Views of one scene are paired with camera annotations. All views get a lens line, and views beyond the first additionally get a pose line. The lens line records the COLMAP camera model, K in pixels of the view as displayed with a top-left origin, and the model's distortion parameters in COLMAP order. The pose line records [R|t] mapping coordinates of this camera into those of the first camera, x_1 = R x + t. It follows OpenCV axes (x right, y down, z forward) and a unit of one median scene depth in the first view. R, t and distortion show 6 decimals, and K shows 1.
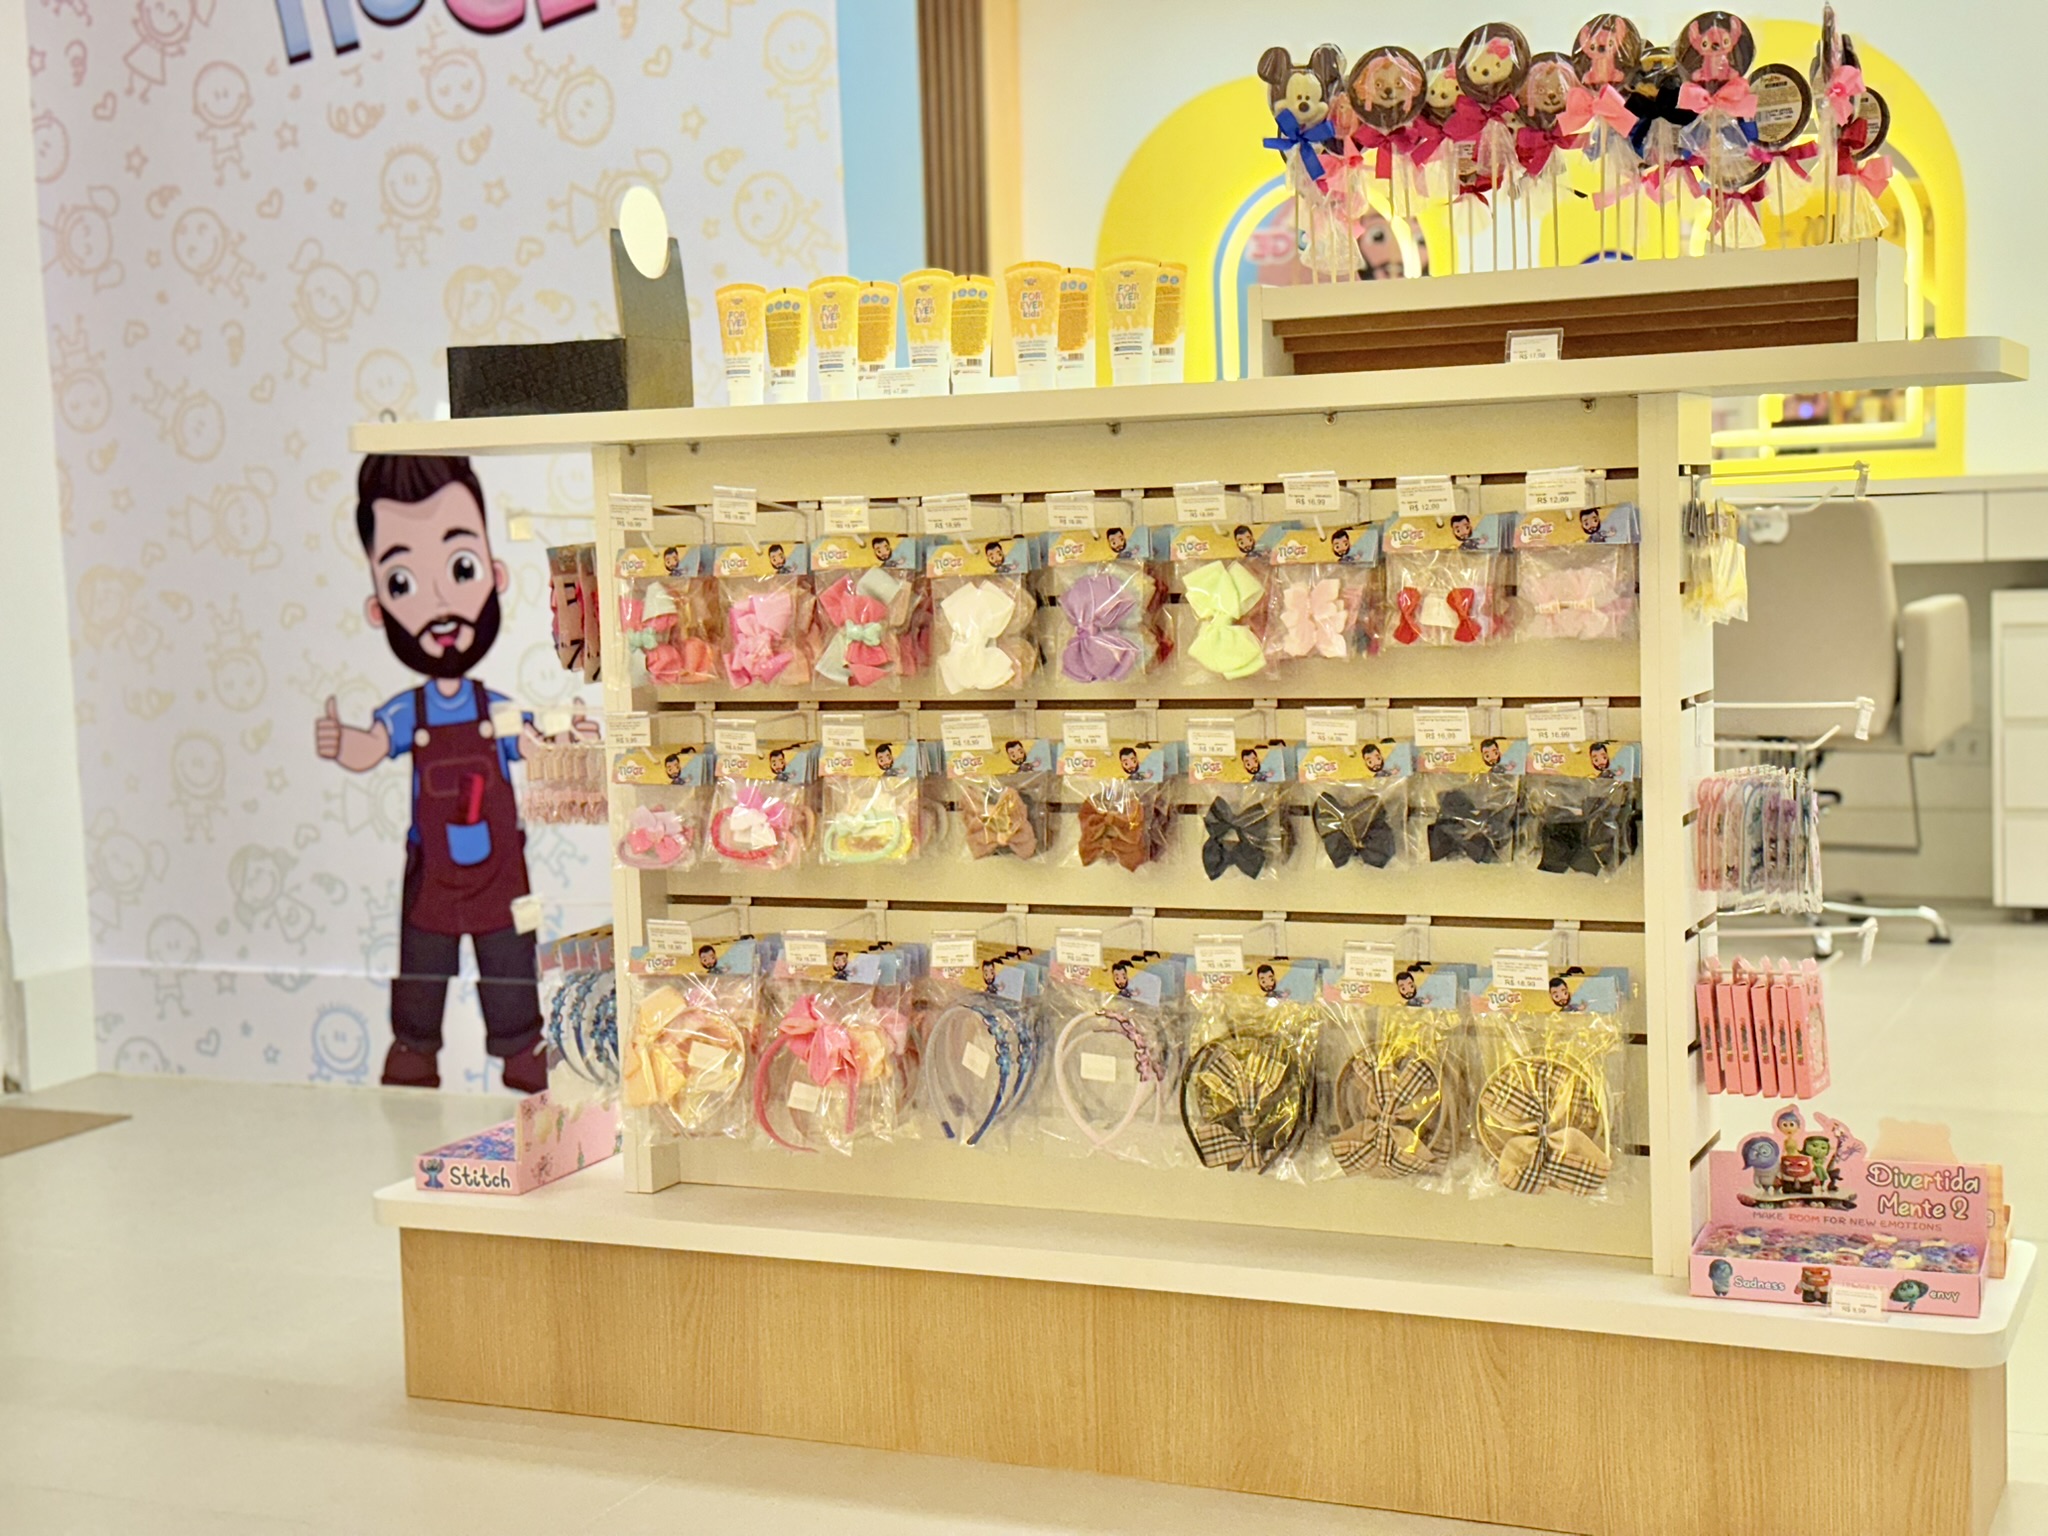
lens RADIAL K [[2902.4, 0, 1024.0], [0, 2902.4, 768.0], [0, 0, 1]] dist [0.206475, -0.462723]
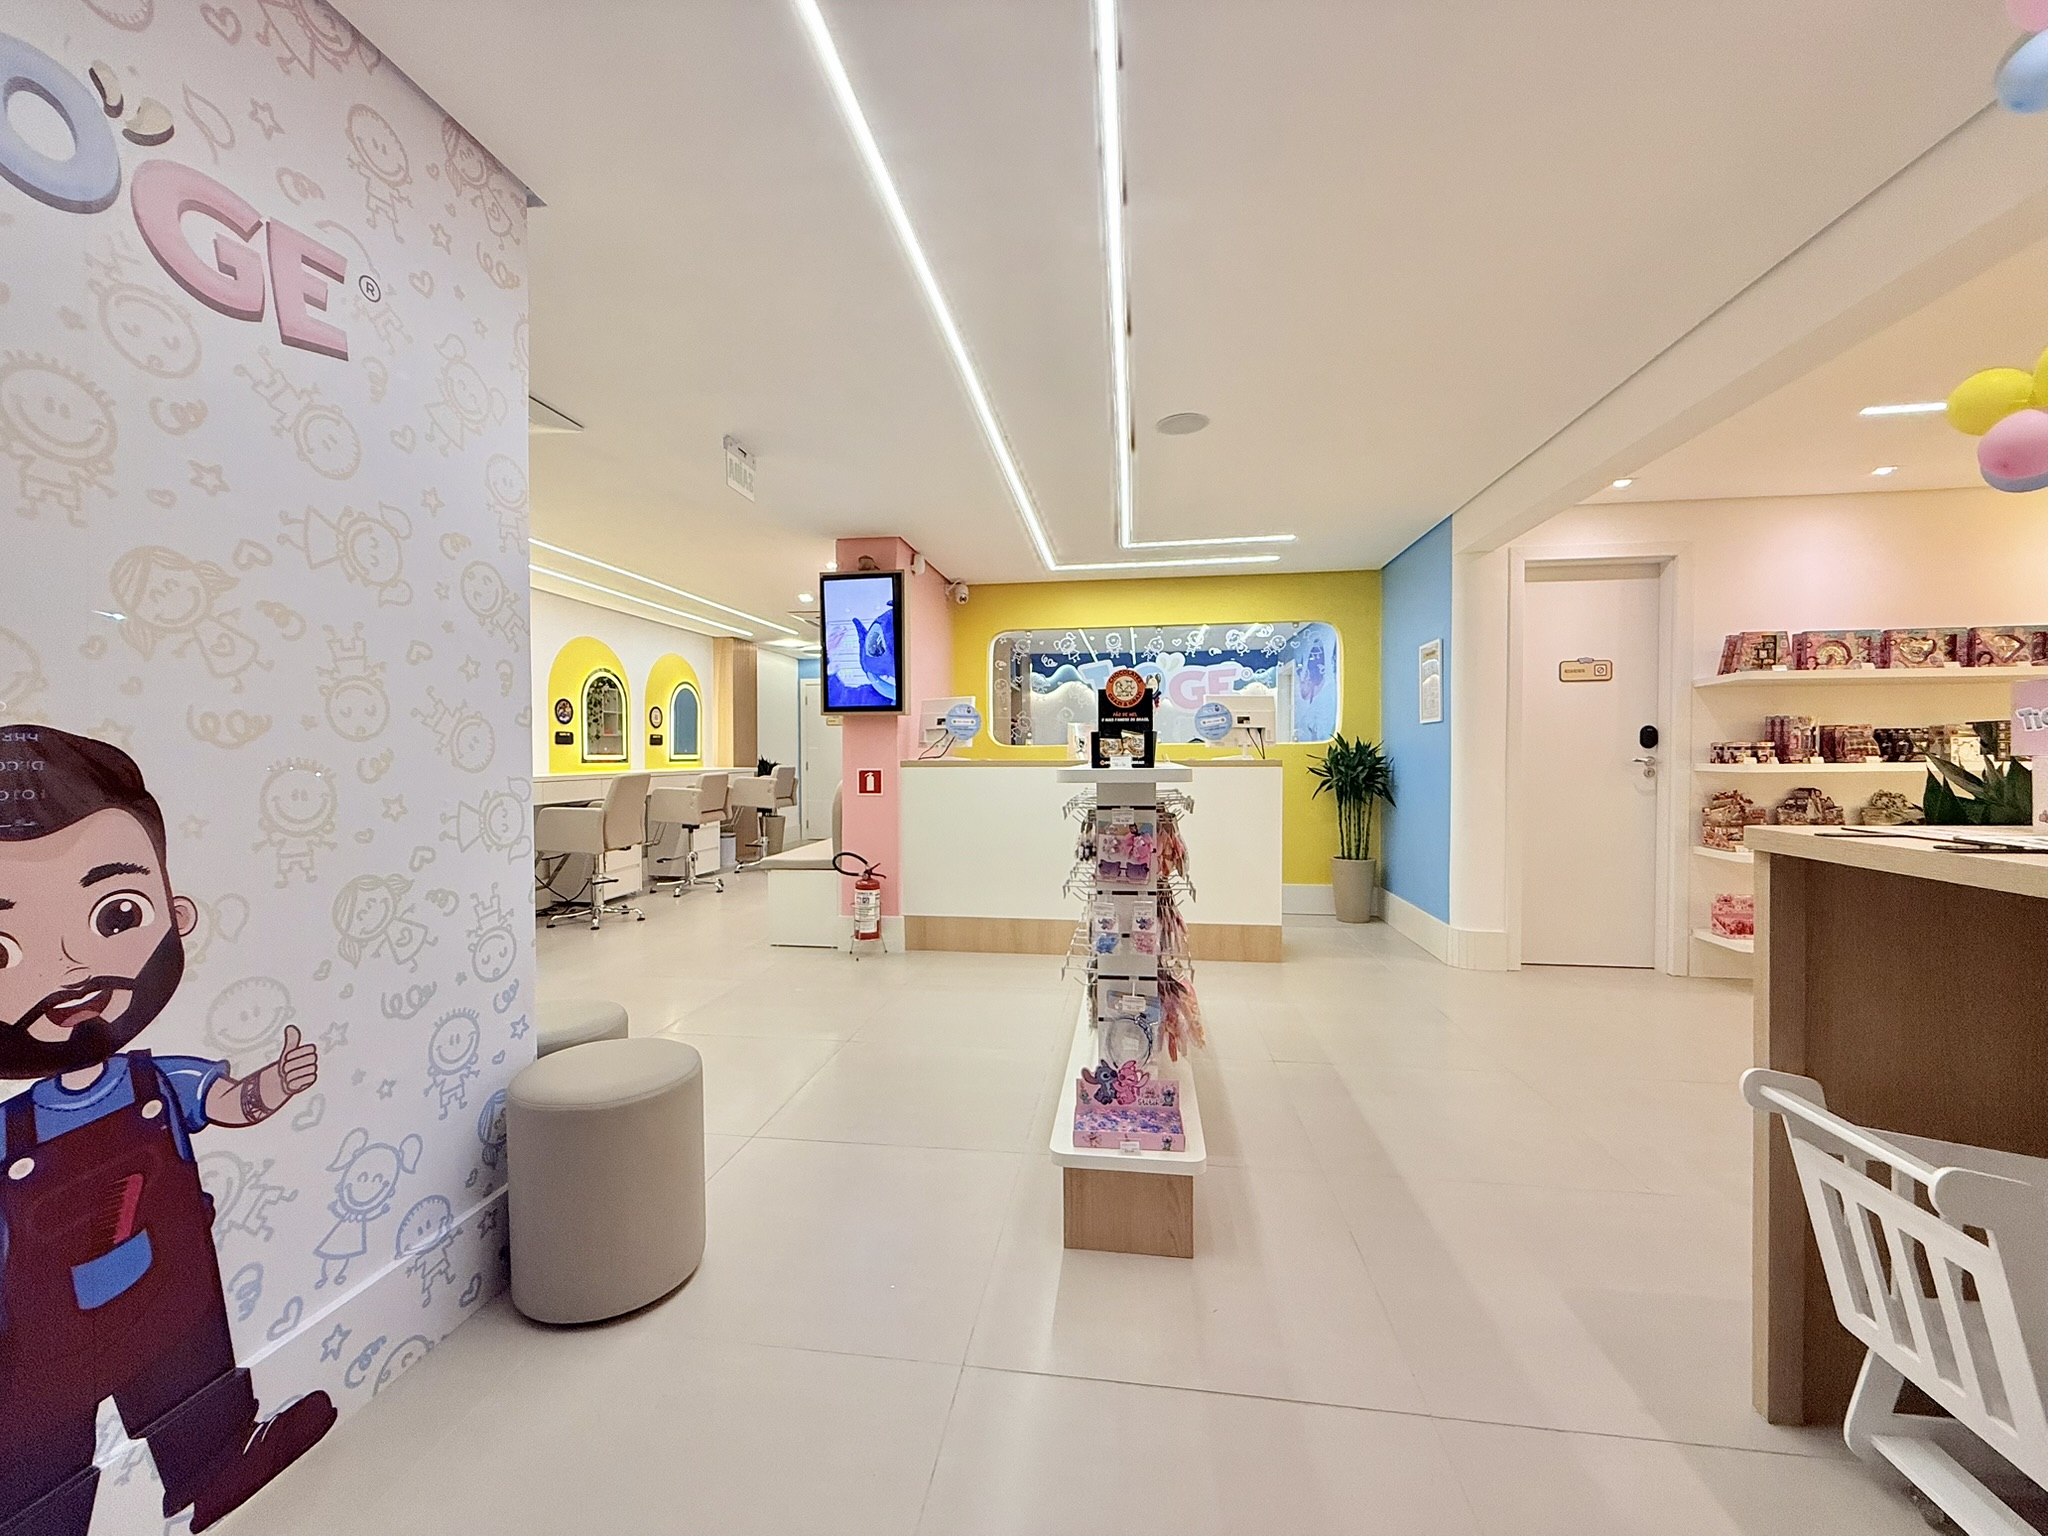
lens RADIAL K [[816.0, 0, 1020.6], [0, 816.0, 770.5], [0, 0, 1]] dist [-0.000578, -0.000535]
pose [[-0.286492, 0.018842, 0.957897, -0.470401], [0.107942, 0.994076, 0.012730, -0.083354], [-0.951983, 0.107045, -0.286829, 0.826450]]
